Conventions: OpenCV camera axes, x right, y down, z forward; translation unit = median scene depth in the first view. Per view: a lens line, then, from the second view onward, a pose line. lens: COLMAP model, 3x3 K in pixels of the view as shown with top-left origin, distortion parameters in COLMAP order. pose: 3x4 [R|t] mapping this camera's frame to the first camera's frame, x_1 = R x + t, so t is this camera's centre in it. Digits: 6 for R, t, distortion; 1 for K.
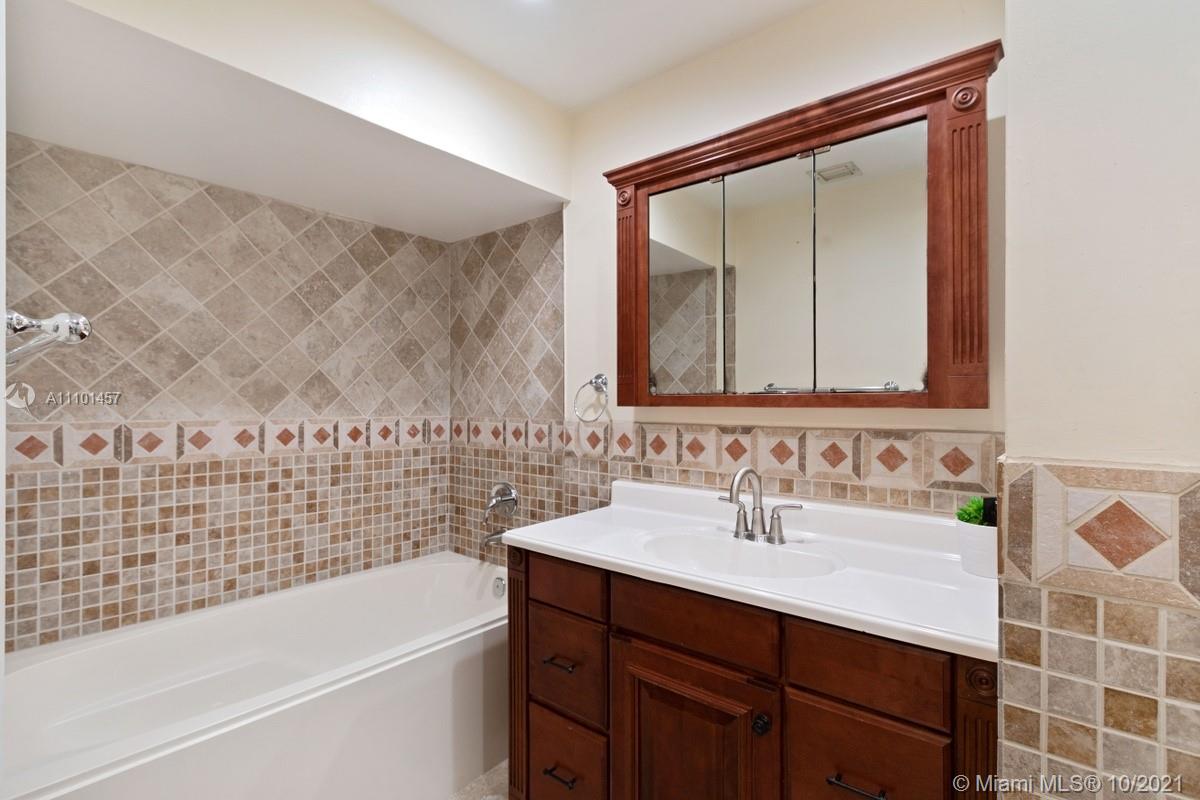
lens RADIAL K [[576.1, 0, 600.3], [0, 576.1, 400.0], [0, 0, 1]] dist [-0.003780, -0.000674]
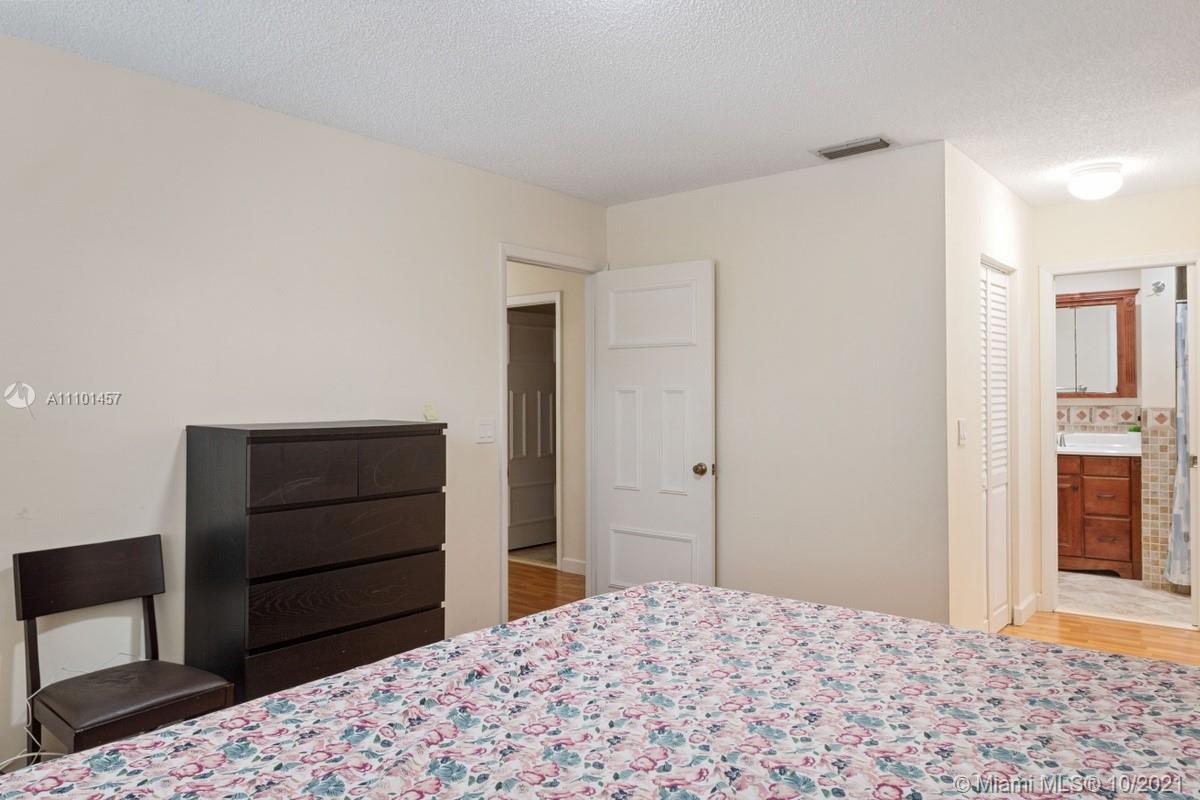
lens RADIAL K [[828.2, 0, 599.0], [0, 828.2, 394.0], [0, 0, 1]] dist [0.002523, -0.000294]
pose [[0.999392, -0.010508, 0.033254, -2.019123], [0.010545, 0.999944, -0.000941, -0.027711], [-0.033242, 0.001291, 0.999446, -2.870807]]
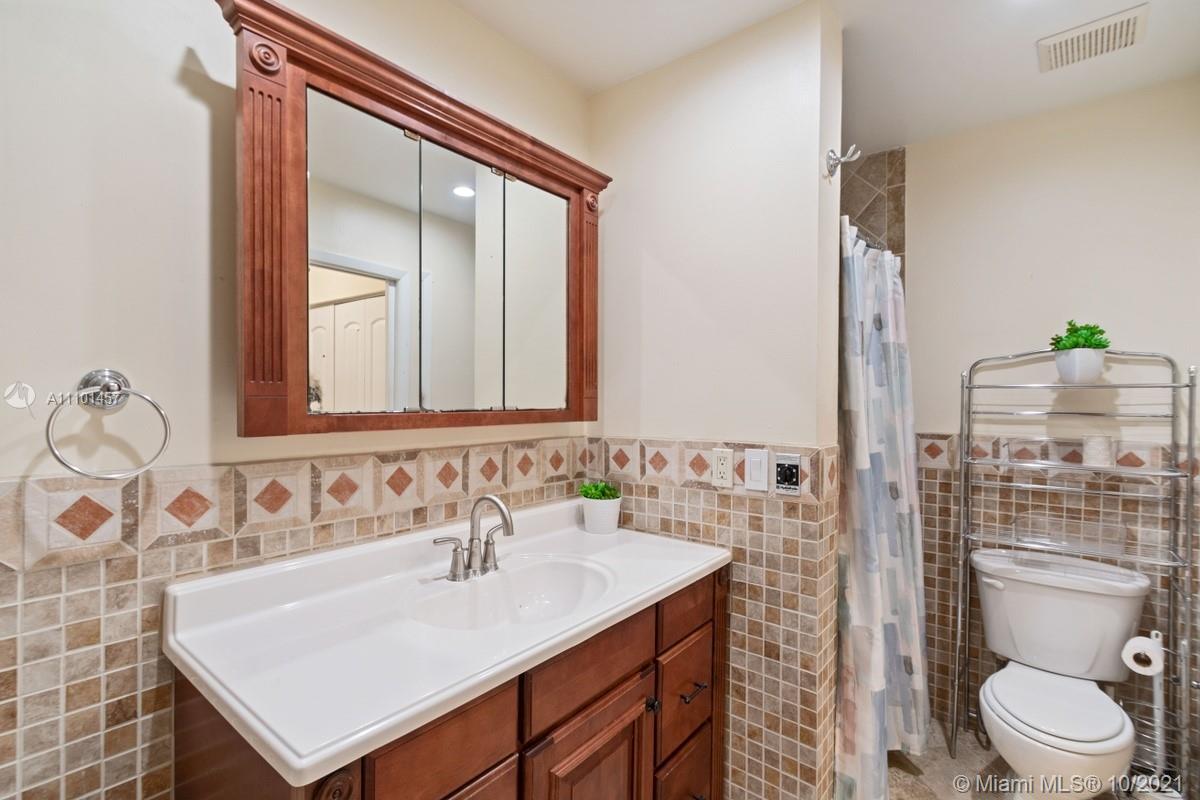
lens RADIAL K [[541.8, 0, 601.9], [0, 541.8, 404.1], [0, 0, 1]] dist [0.003765, -0.000161]
pose [[-0.019127, -0.007005, 0.999793, -0.566992], [-0.007254, 0.999950, 0.006868, -0.030137], [-0.999791, -0.007121, -0.019177, 0.801085]]
